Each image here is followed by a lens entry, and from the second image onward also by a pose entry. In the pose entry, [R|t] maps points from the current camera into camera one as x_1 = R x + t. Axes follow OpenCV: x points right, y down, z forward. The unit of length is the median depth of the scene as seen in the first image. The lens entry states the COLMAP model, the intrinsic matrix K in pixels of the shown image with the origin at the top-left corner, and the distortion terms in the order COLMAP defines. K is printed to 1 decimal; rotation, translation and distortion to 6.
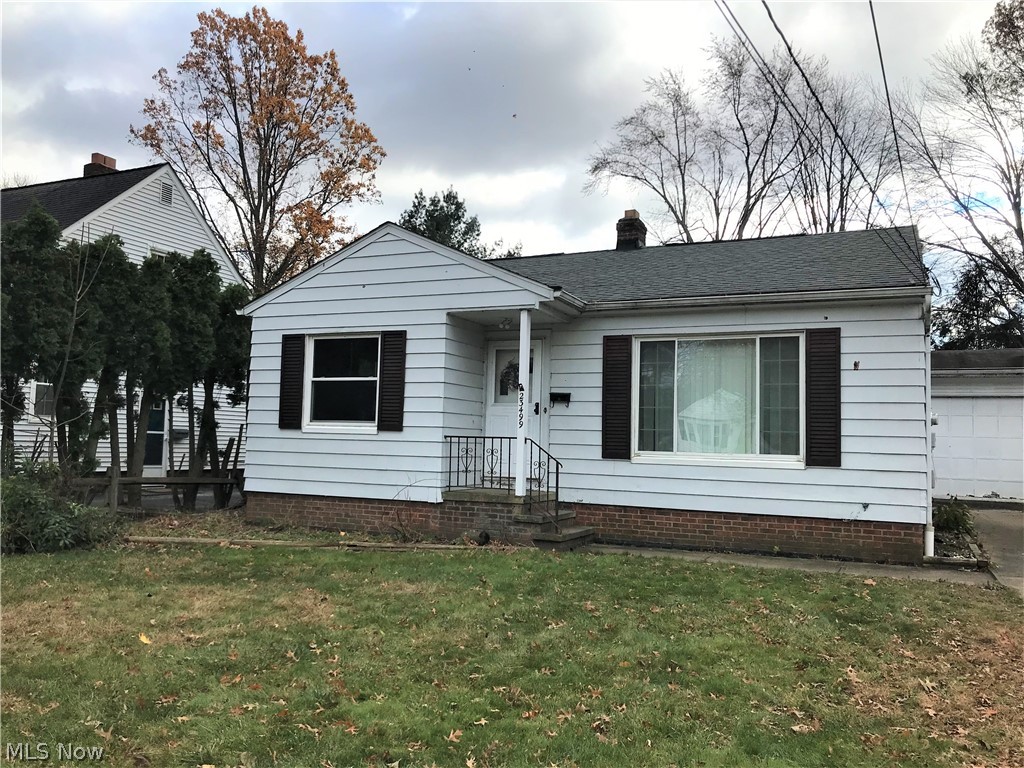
lens RADIAL K [[836.8, 0, 512.3], [0, 836.8, 381.9], [0, 0, 1]] dist [0.009198, -0.002423]
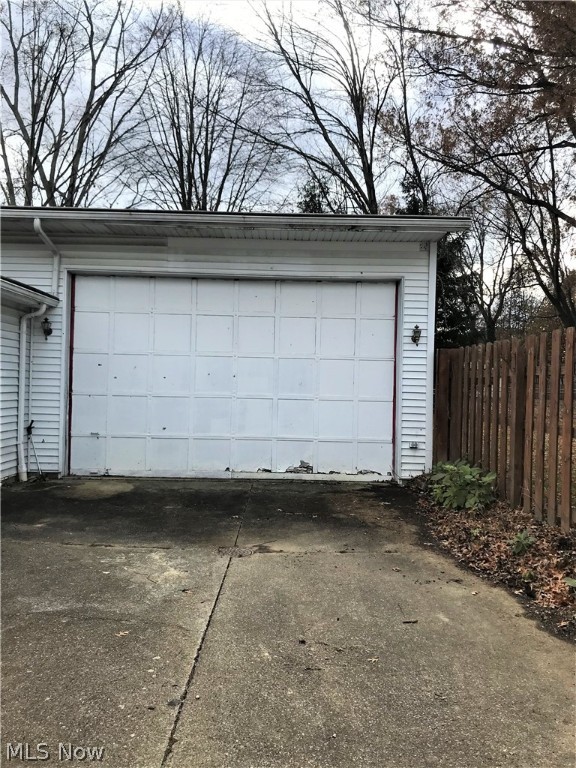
lens RADIAL K [[627.6, 0, 287.7], [0, 627.6, 383.7], [0, 0, 1]] dist [0.009198, -0.002423]
pose [[0.905668, -0.011632, 0.423827, 0.391479], [-0.027175, 0.995976, 0.085405, 0.048157], [-0.423115, -0.088866, 0.901708, 0.642237]]
